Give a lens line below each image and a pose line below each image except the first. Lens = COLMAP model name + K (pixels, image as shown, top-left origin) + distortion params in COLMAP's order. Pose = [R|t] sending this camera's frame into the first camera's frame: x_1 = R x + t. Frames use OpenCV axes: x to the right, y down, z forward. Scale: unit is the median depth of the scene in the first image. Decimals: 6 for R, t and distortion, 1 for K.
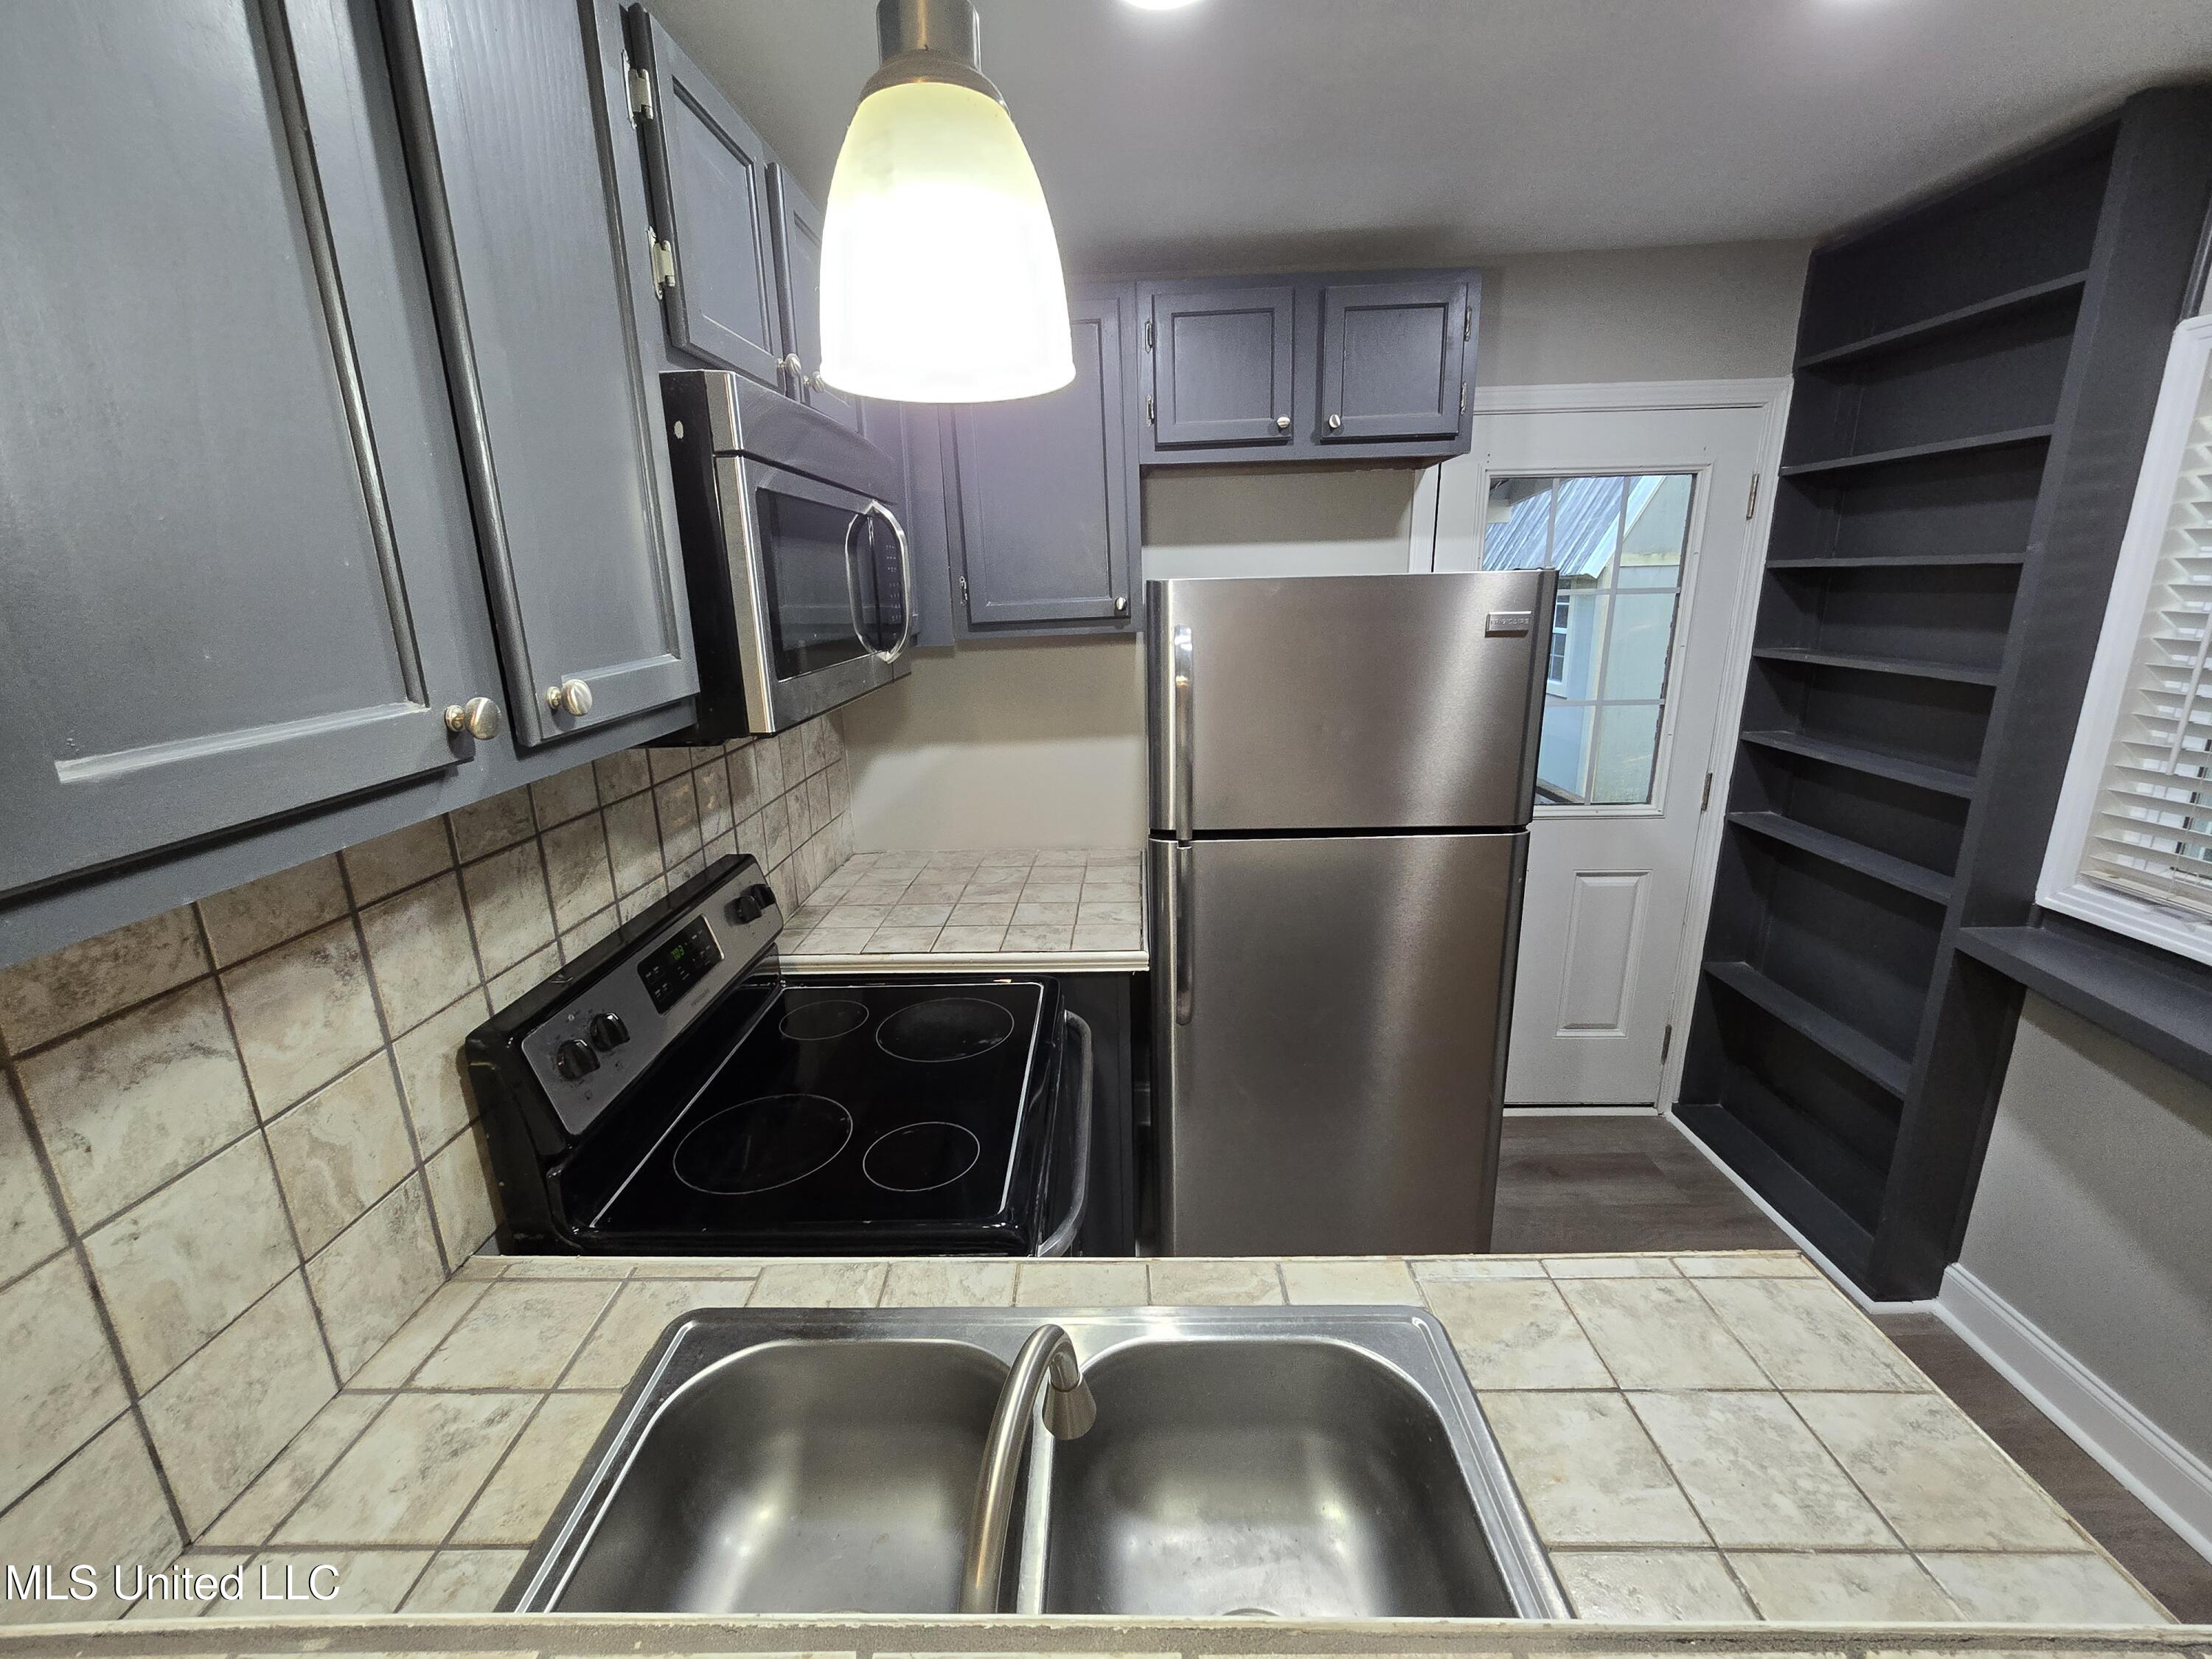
lens RADIAL K [[912.0, 0, 1100.5], [0, 912.0, 826.4], [0, 0, 1]] dist [-0.006384, 0.002461]
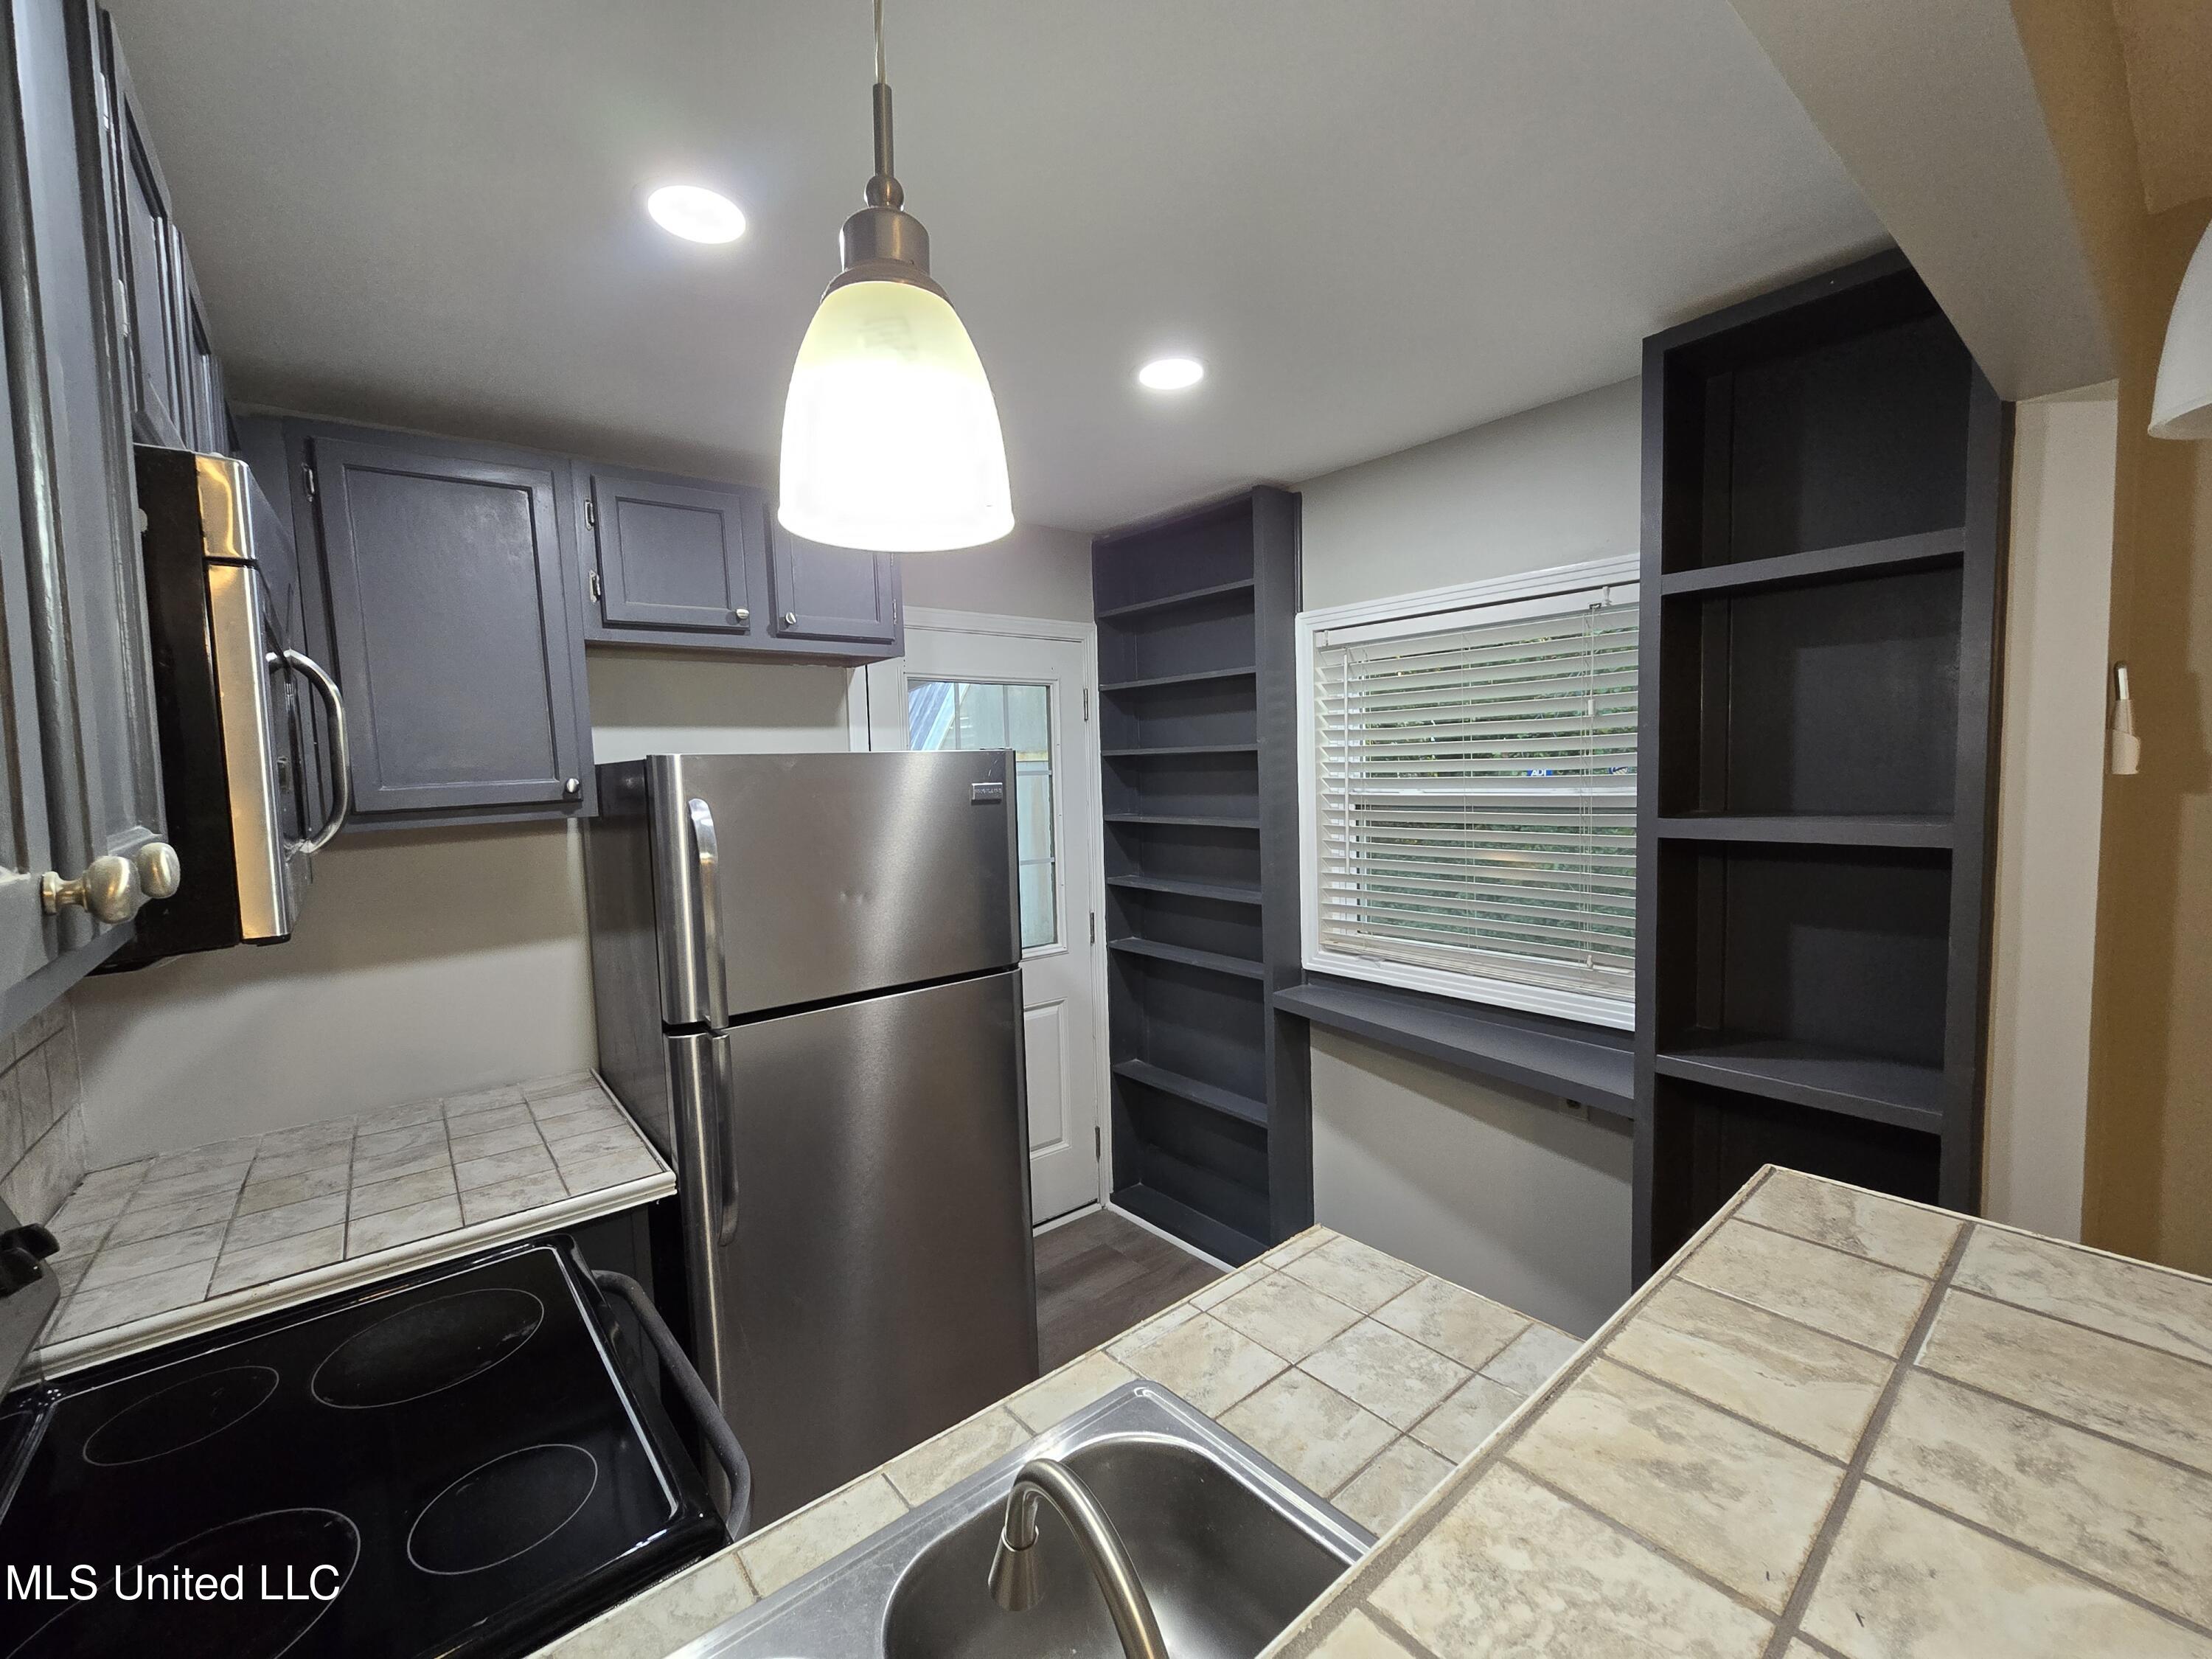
lens RADIAL K [[912.0, 0, 1094.5], [0, 912.0, 825.6], [0, 0, 1]] dist [-0.006384, 0.002461]
pose [[0.761790, -0.039156, 0.646640, -0.176198], [0.176240, 0.973050, -0.148702, 0.016239], [-0.623390, 0.227244, 0.748161, 0.029076]]
